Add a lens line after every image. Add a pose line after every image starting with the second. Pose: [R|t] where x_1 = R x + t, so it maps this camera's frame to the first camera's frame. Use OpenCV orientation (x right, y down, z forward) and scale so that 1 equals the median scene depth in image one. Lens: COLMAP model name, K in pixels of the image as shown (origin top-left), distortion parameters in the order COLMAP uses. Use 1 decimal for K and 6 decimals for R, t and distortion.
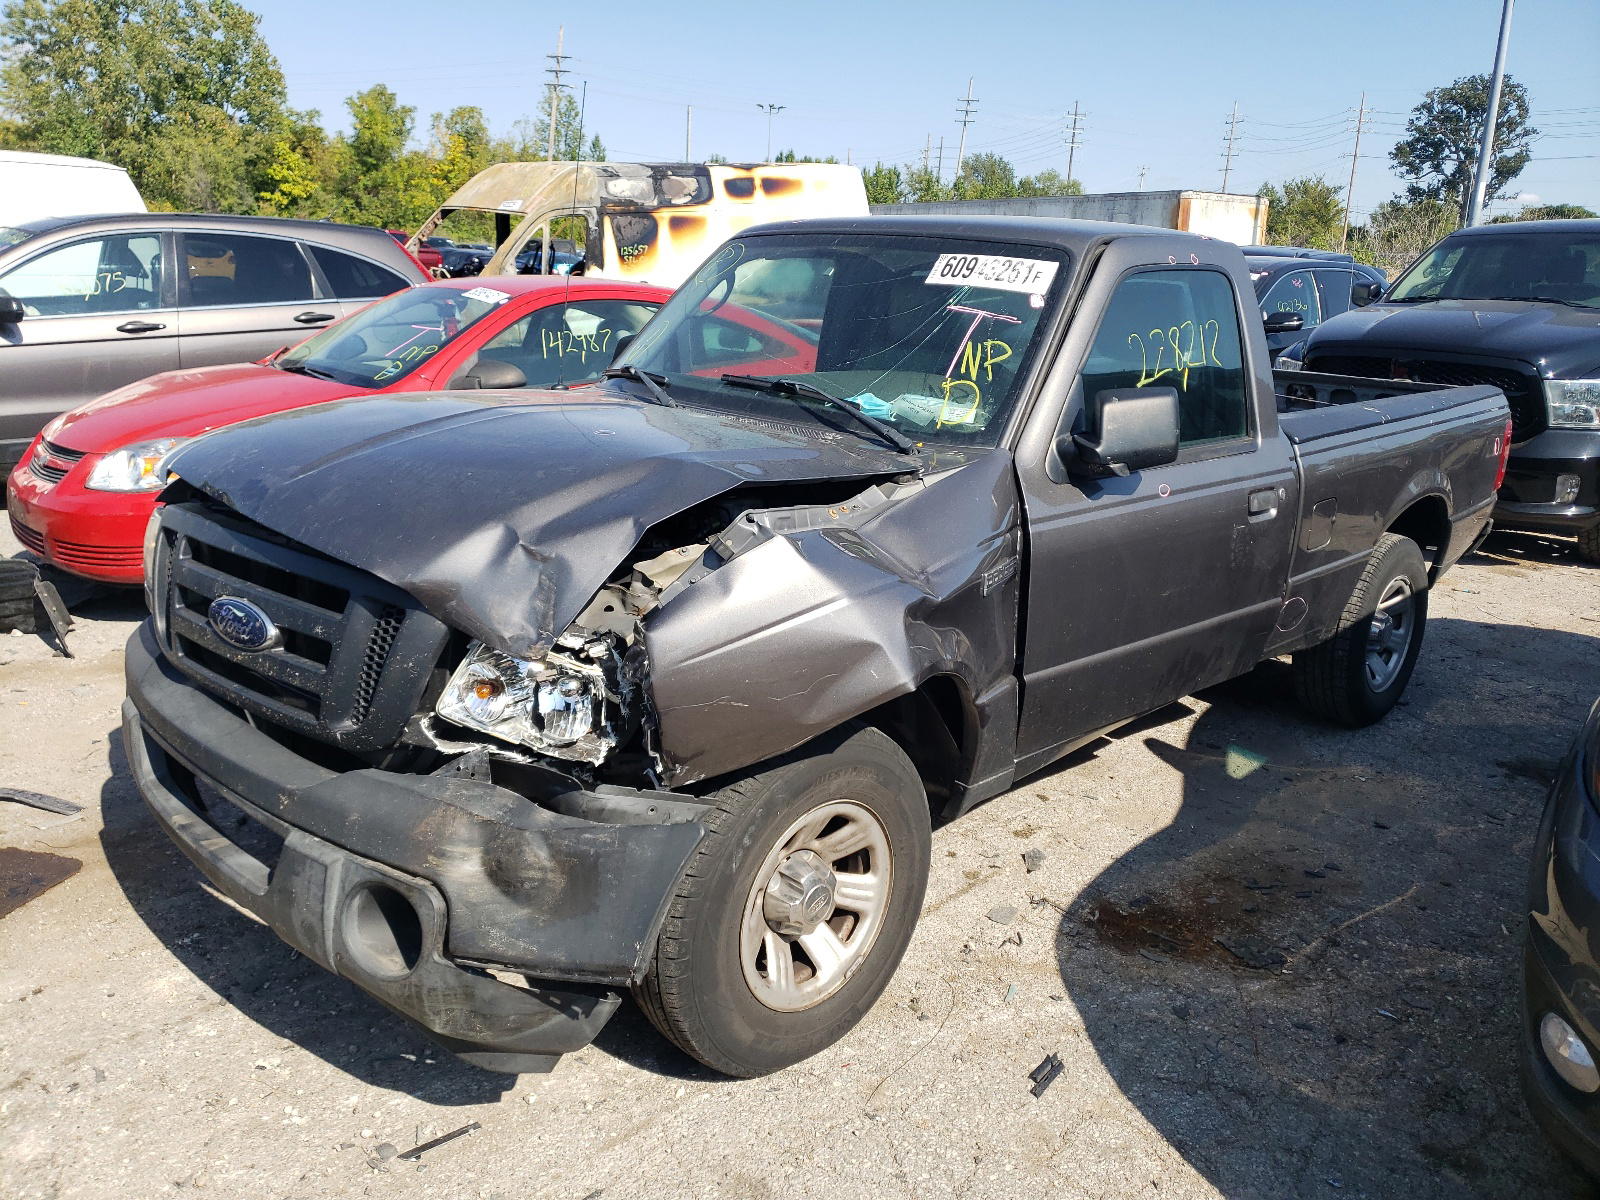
lens RADIAL K [[1206.5, 0, 800.0], [0, 1206.5, 600.0], [0, 0, 1]] dist [-0.066381, 0.000627]
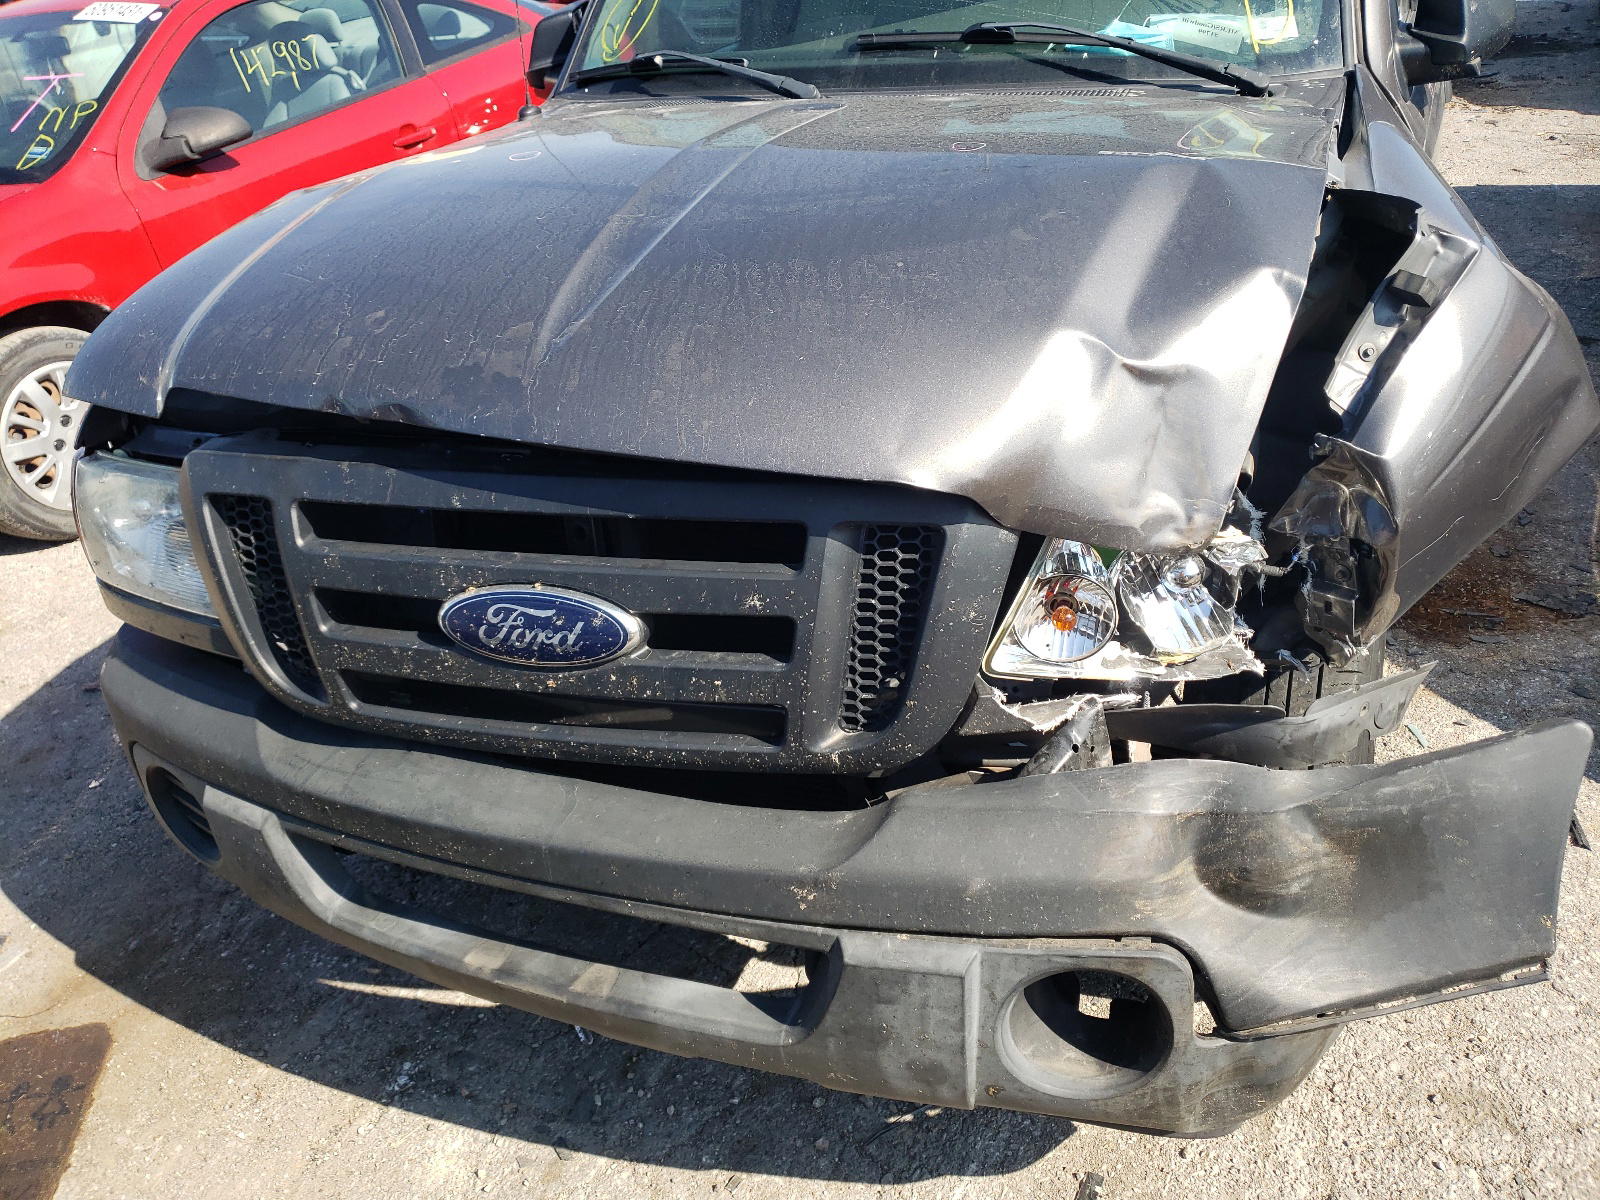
lens RADIAL K [[1193.9, 0, 800.4], [0, 1193.9, 632.5], [0, 0, 1]] dist [-0.003934, 0.000042]
pose [[0.917689, -0.304453, 0.255254, -0.495838], [0.222836, 0.926331, 0.303736, -0.118691], [-0.328923, -0.221855, 0.917927, 0.444156]]
